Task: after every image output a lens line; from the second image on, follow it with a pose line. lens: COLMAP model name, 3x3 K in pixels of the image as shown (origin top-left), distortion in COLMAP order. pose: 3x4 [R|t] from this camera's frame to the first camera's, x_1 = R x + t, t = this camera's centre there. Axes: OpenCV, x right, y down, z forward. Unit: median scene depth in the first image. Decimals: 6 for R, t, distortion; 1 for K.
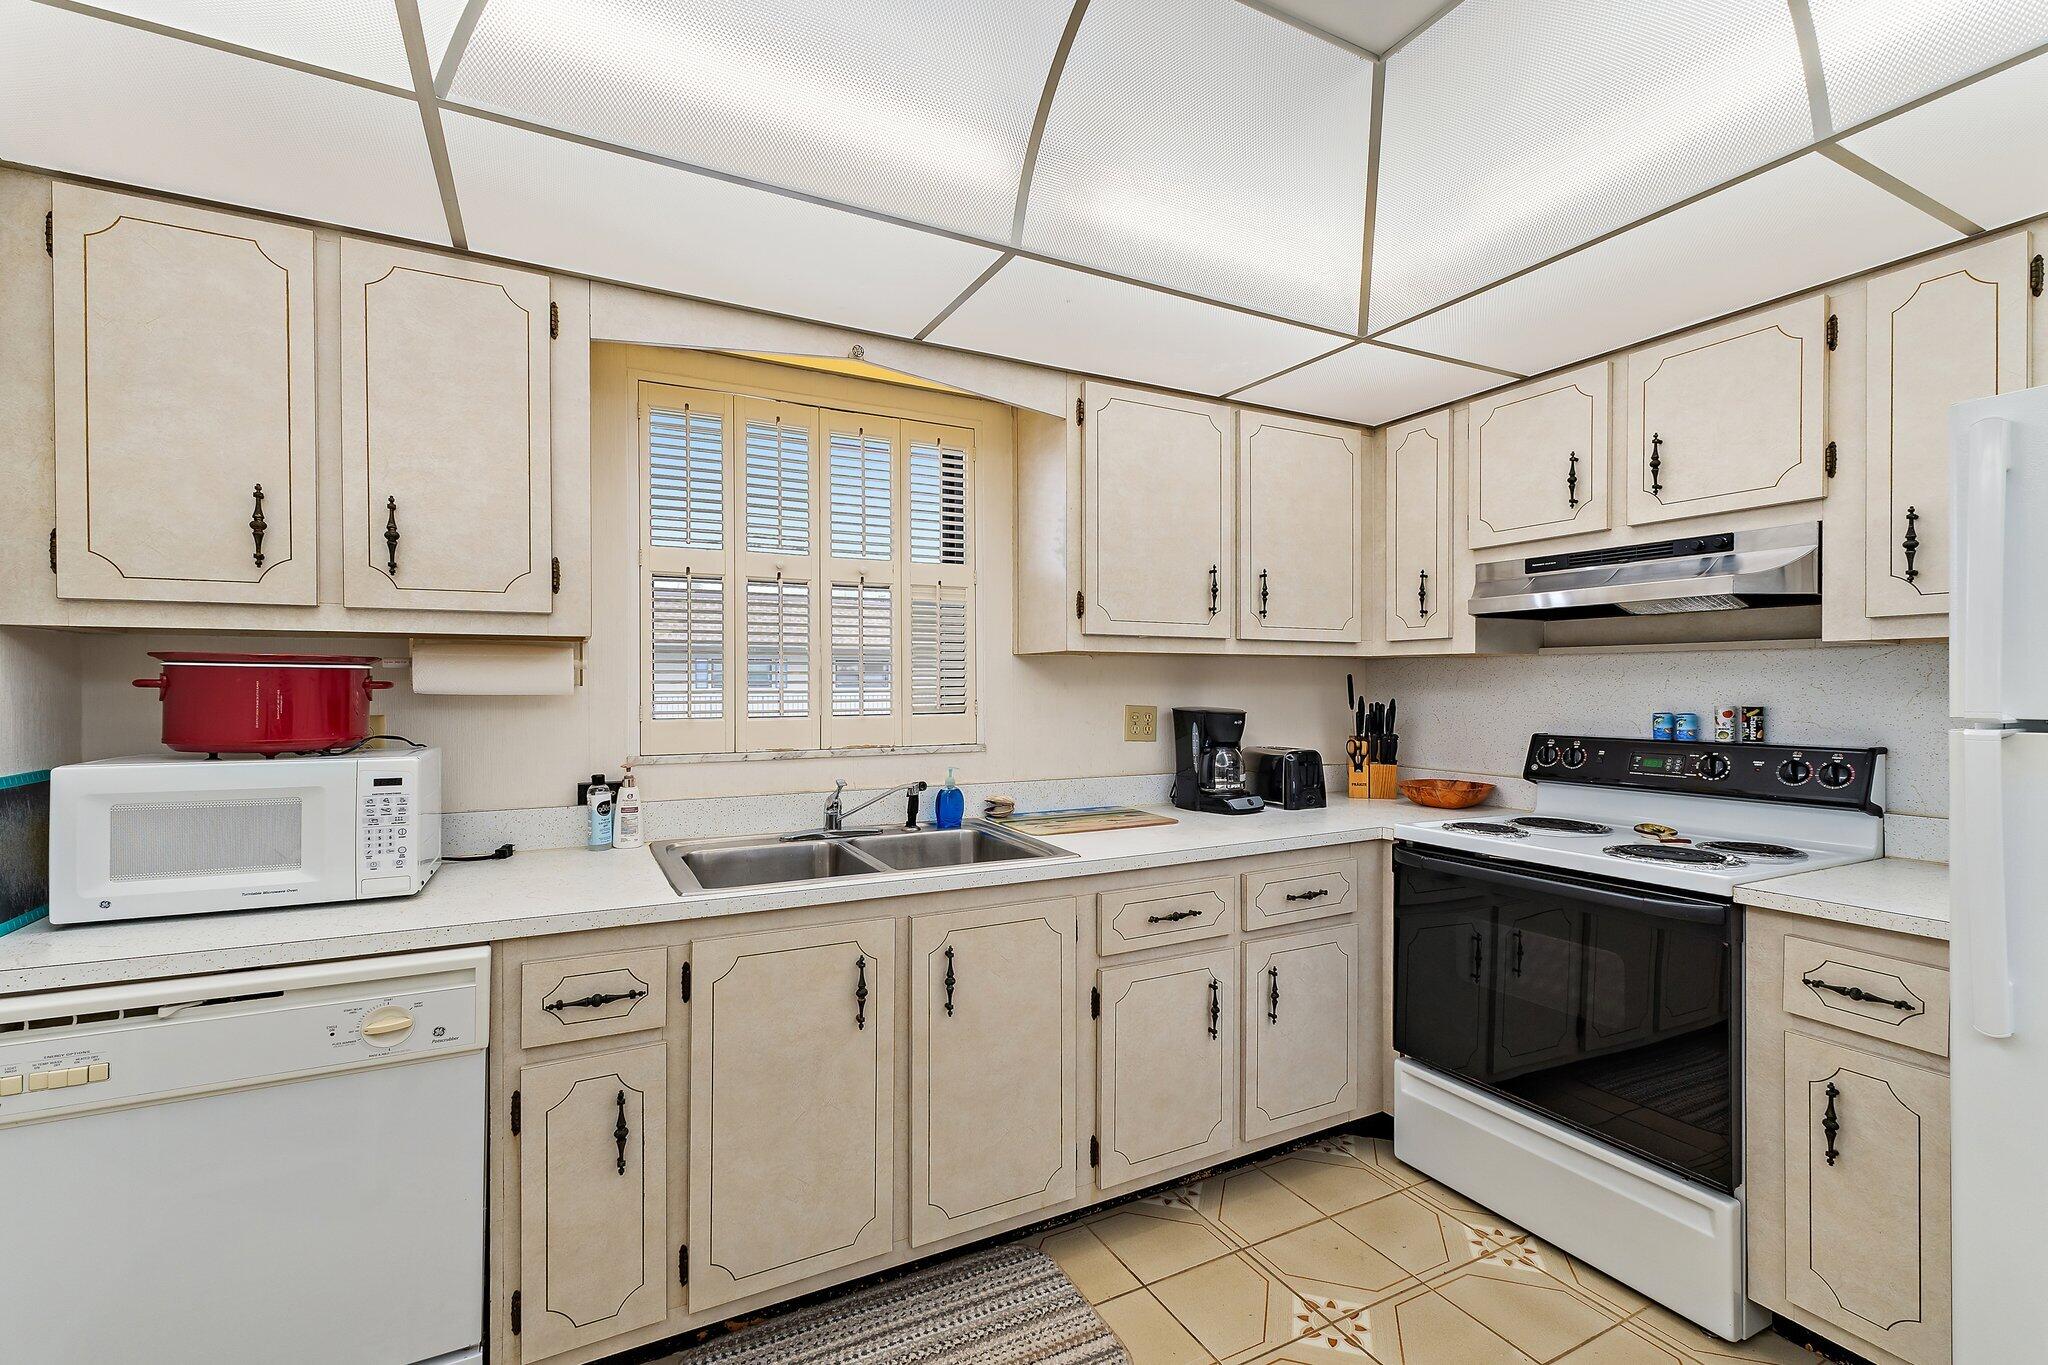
lens RADIAL K [[869.0, 0, 1031.8], [0, 869.0, 679.9], [0, 0, 1]] dist [0.009122, 0.000126]
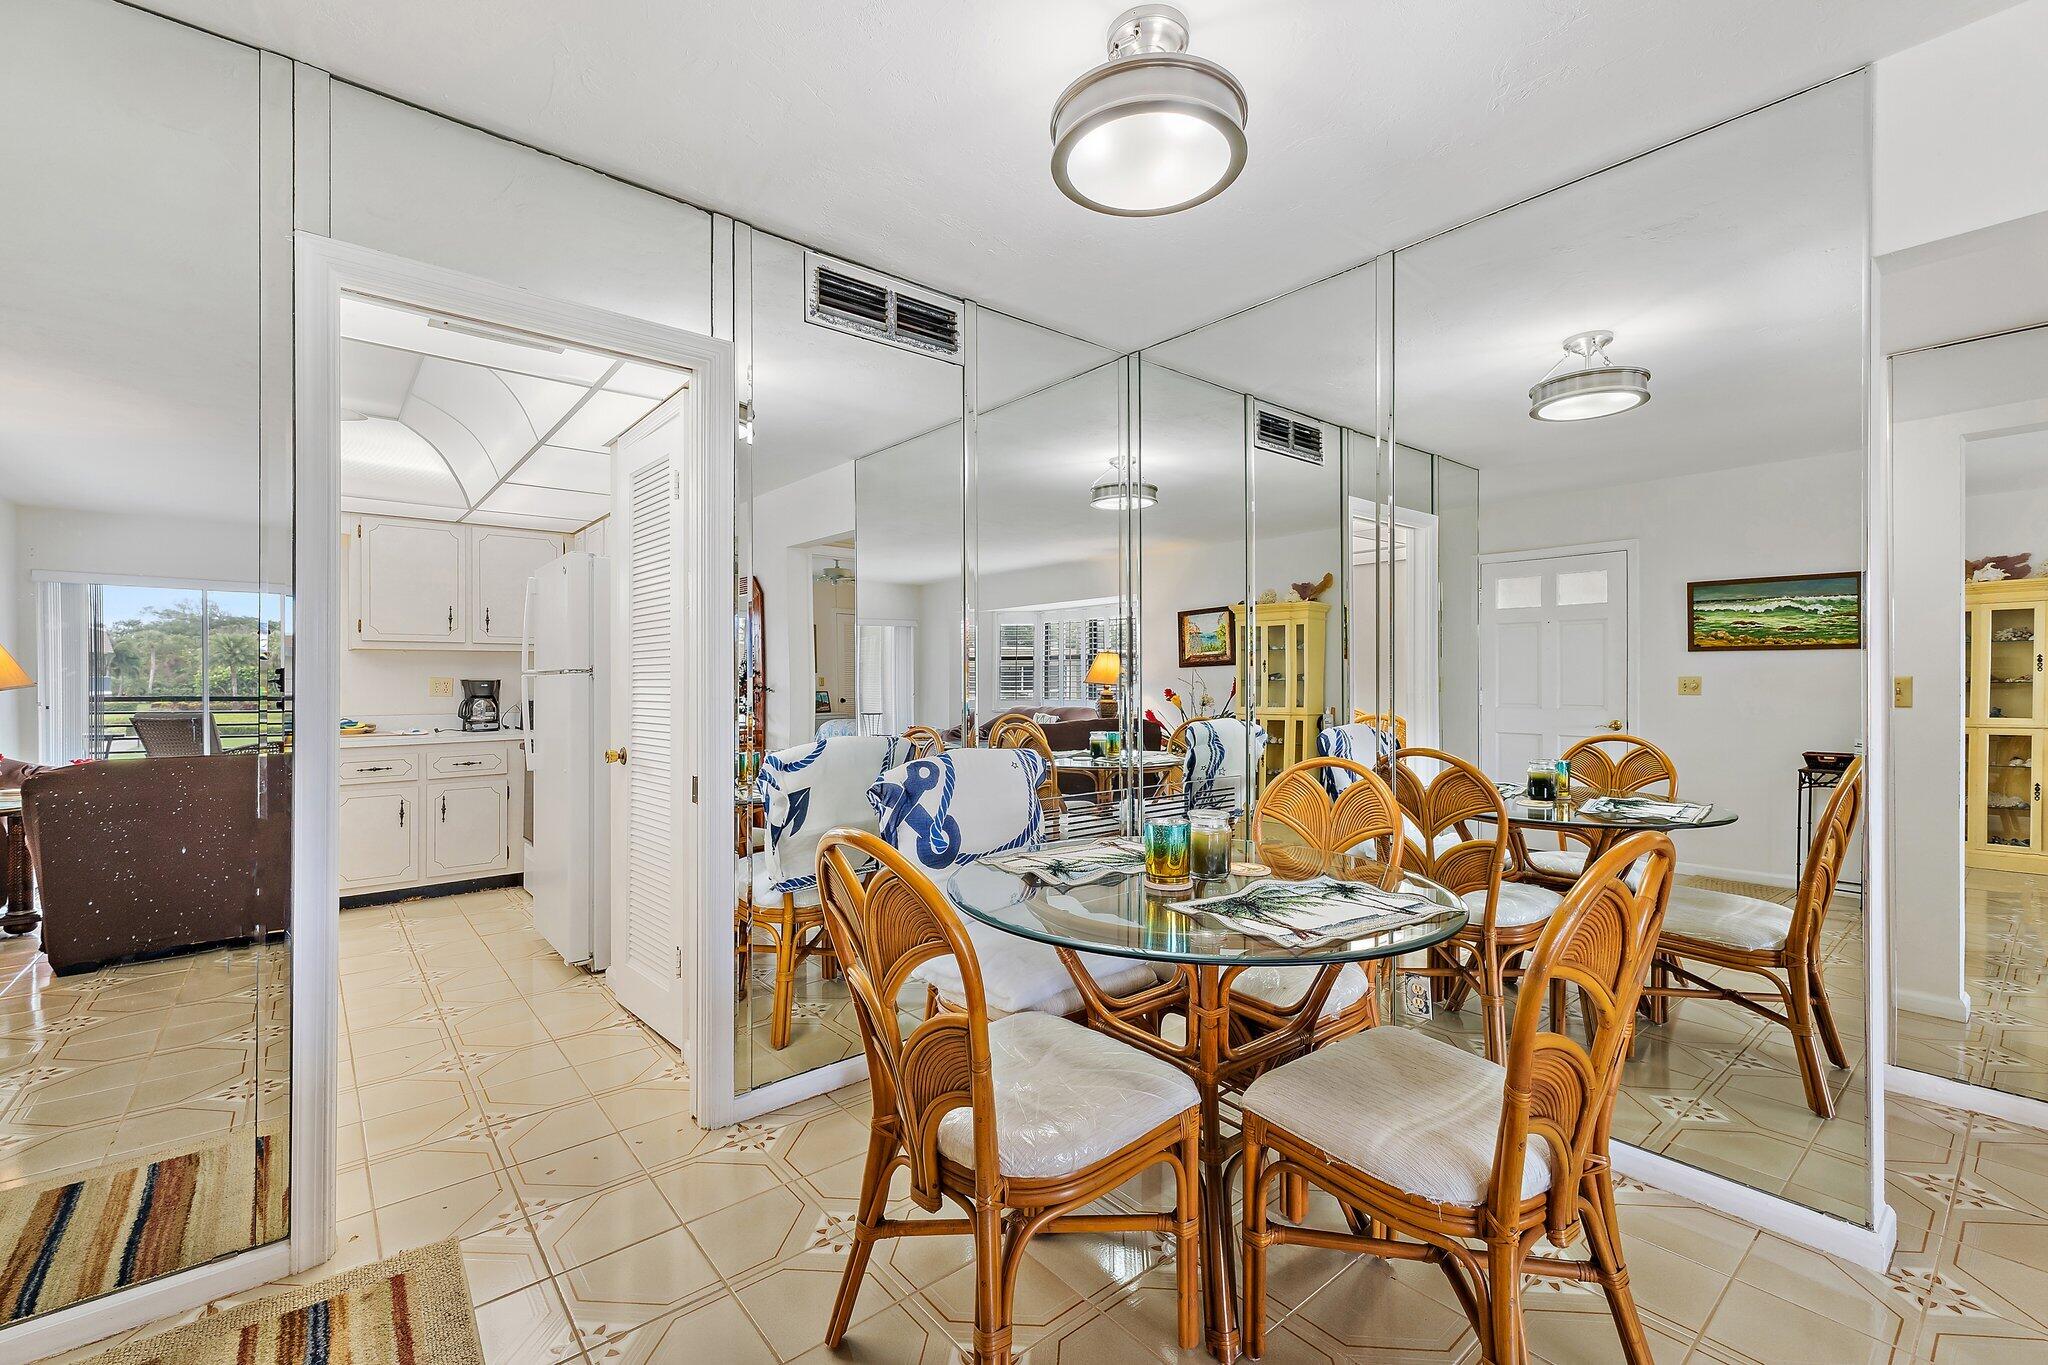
lens RADIAL K [[869.0, 0, 1037.0], [0, 869.0, 680.9], [0, 0, 1]] dist [0.009122, 0.000126]
pose [[0.980297, -0.002388, 0.197513, 1.407660], [0.000883, 0.999970, 0.007705, 0.033279], [-0.197525, -0.007378, 0.980270, -1.533517]]
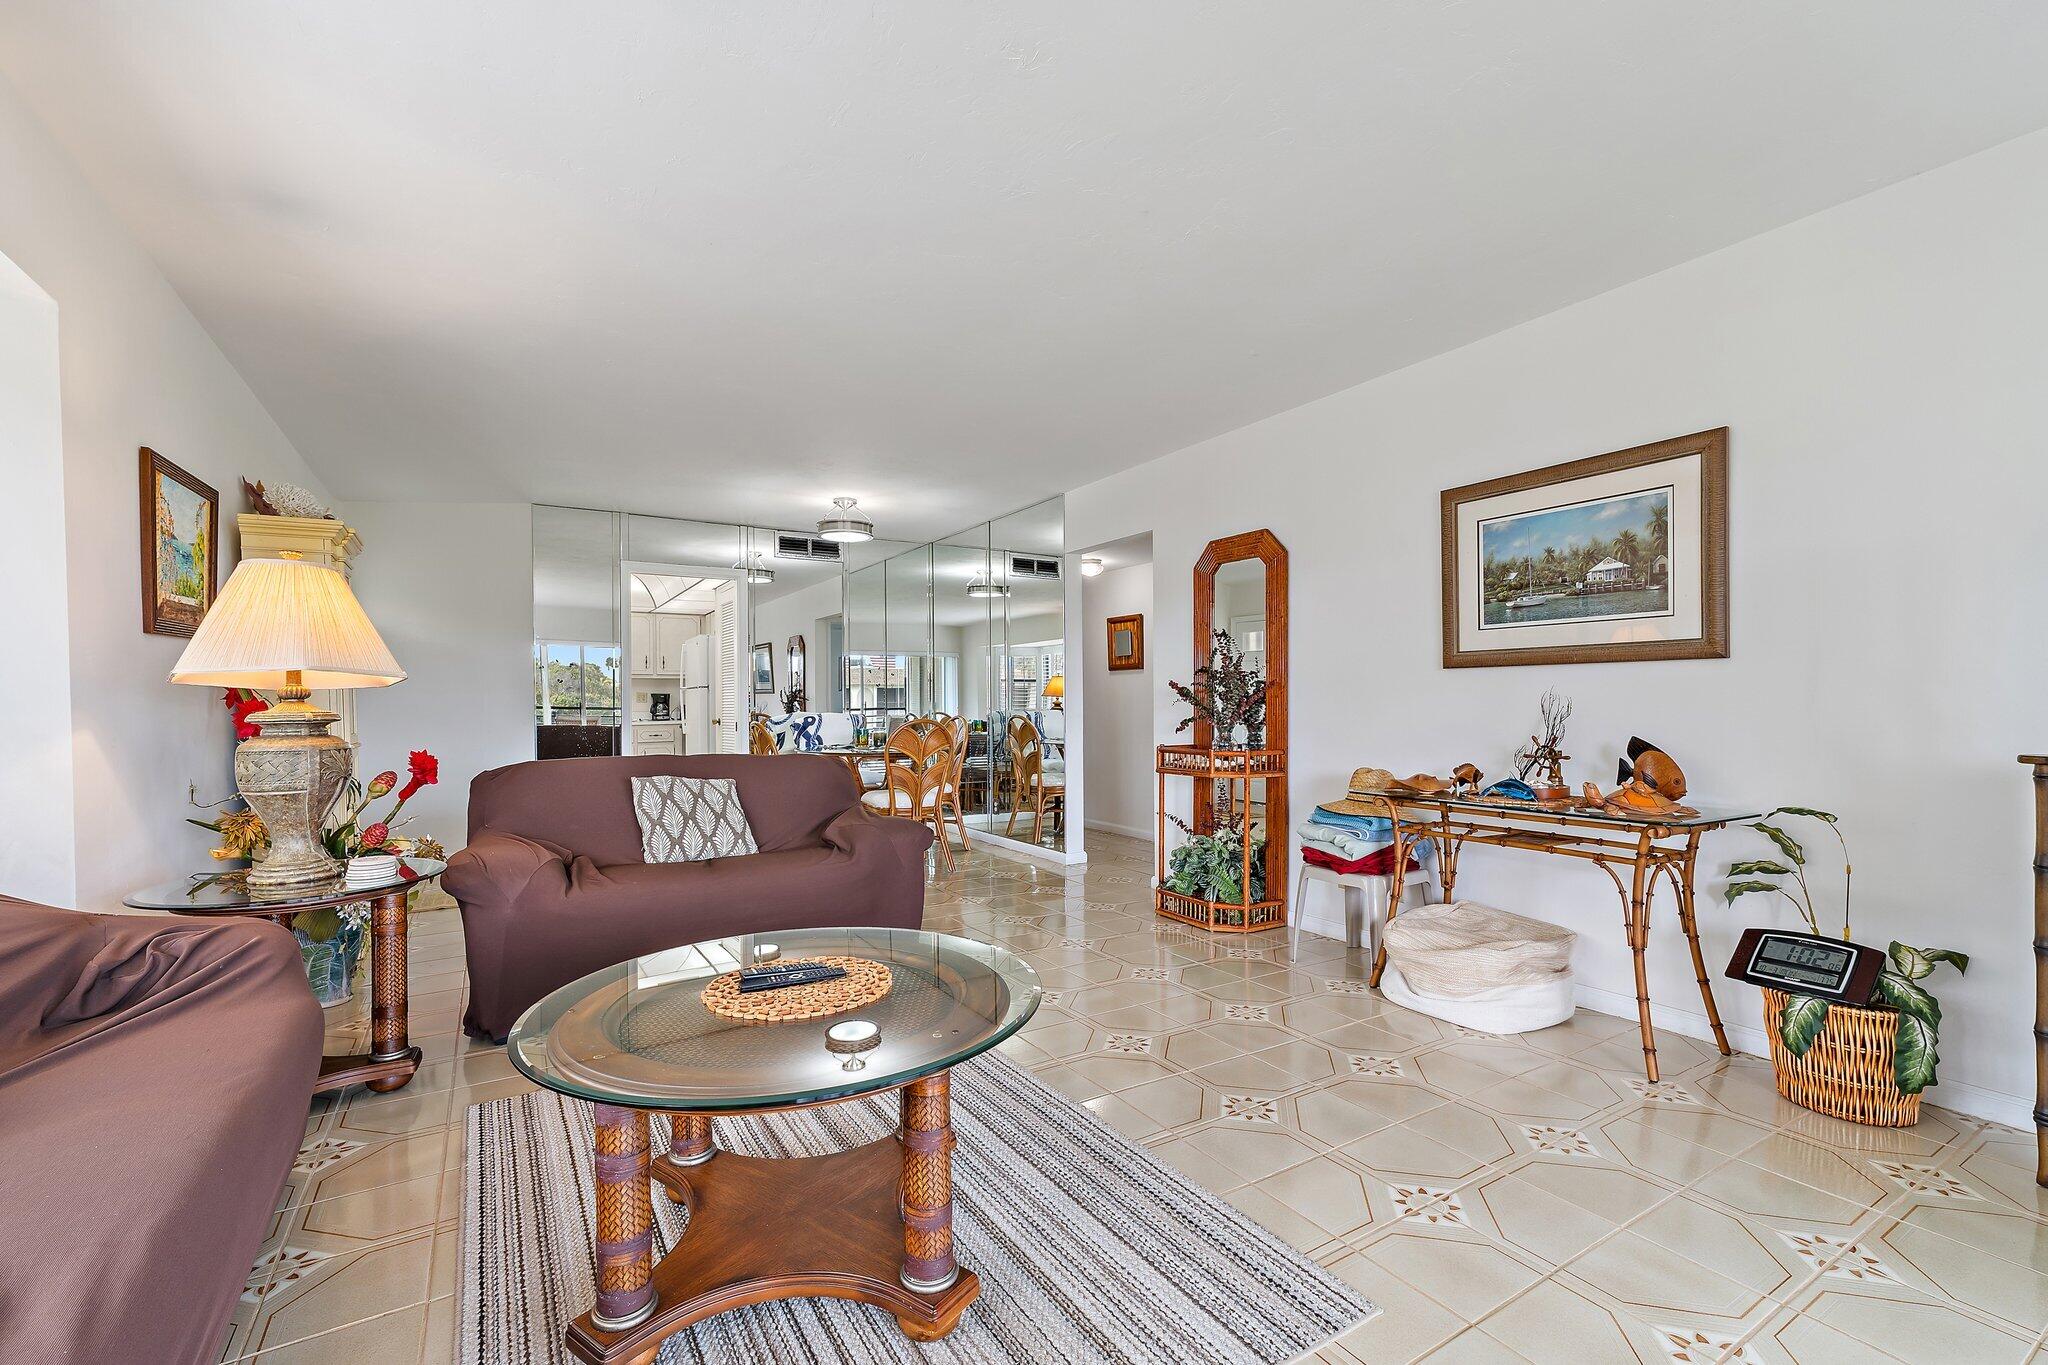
lens RADIAL K [[869.0, 0, 1013.2], [0, 869.0, 715.8], [0, 0, 1]] dist [0.009122, 0.000126]
pose [[0.999570, -0.003440, 0.029122, 2.160109], [0.002948, 0.999852, 0.016945, 0.095977], [-0.029176, -0.016851, 0.999432, -3.675014]]
